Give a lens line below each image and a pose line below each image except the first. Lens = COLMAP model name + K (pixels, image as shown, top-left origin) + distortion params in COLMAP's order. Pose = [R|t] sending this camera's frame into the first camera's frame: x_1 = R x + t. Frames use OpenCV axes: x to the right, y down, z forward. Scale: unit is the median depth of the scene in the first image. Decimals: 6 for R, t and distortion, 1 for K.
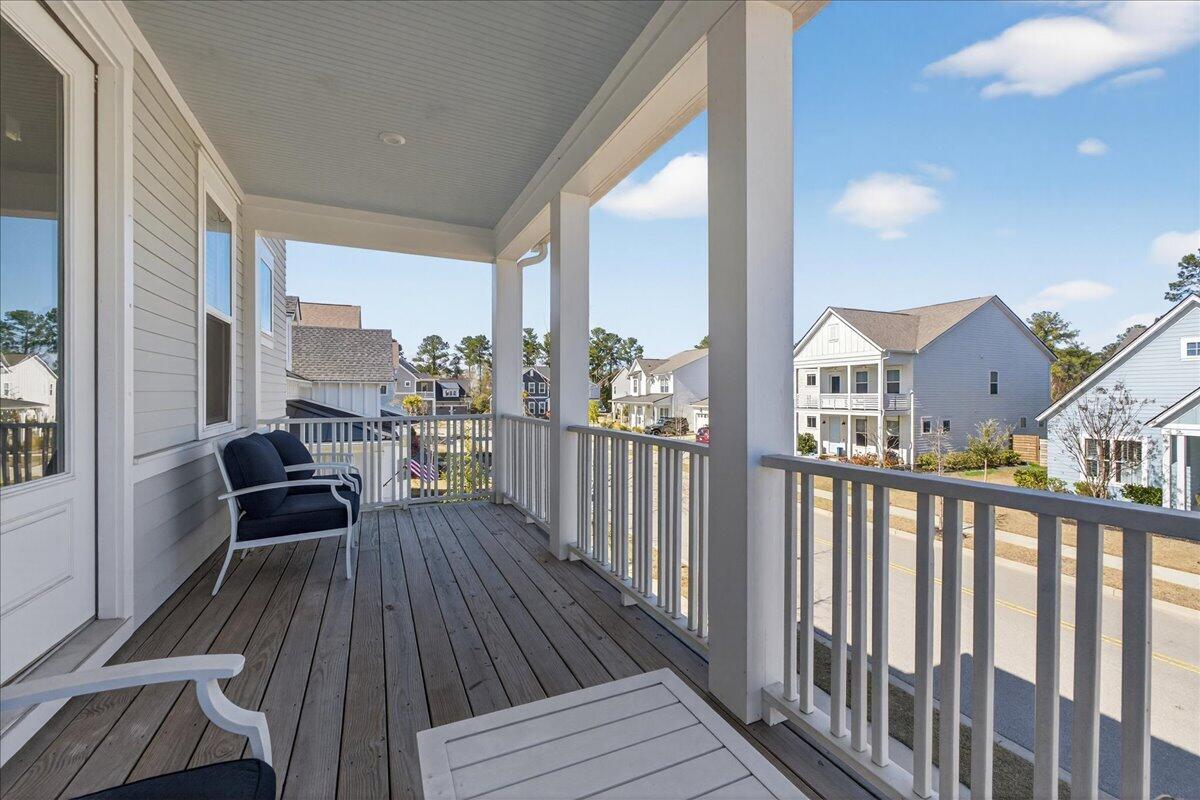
lens RADIAL K [[494.9, 0, 602.8], [0, 494.9, 397.3], [0, 0, 1]] dist [-0.001083, -0.001154]
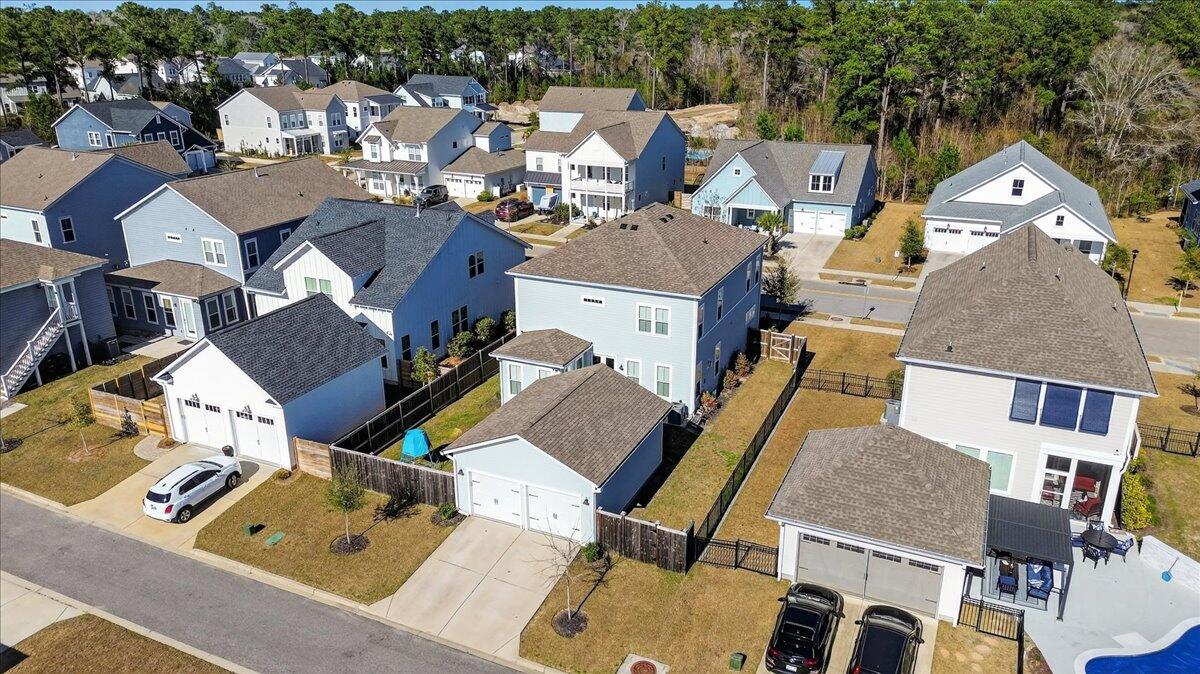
lens RADIAL K [[860.1, 0, 600.5], [0, 860.1, 337.5], [0, 0, 1]] dist [-0.001443, -0.000878]
pose [[0.764260, -0.226497, 0.603825, -1.298566], [0.006515, 0.938961, 0.343962, -0.478668], [-0.644875, -0.258943, 0.719086, -1.151154]]
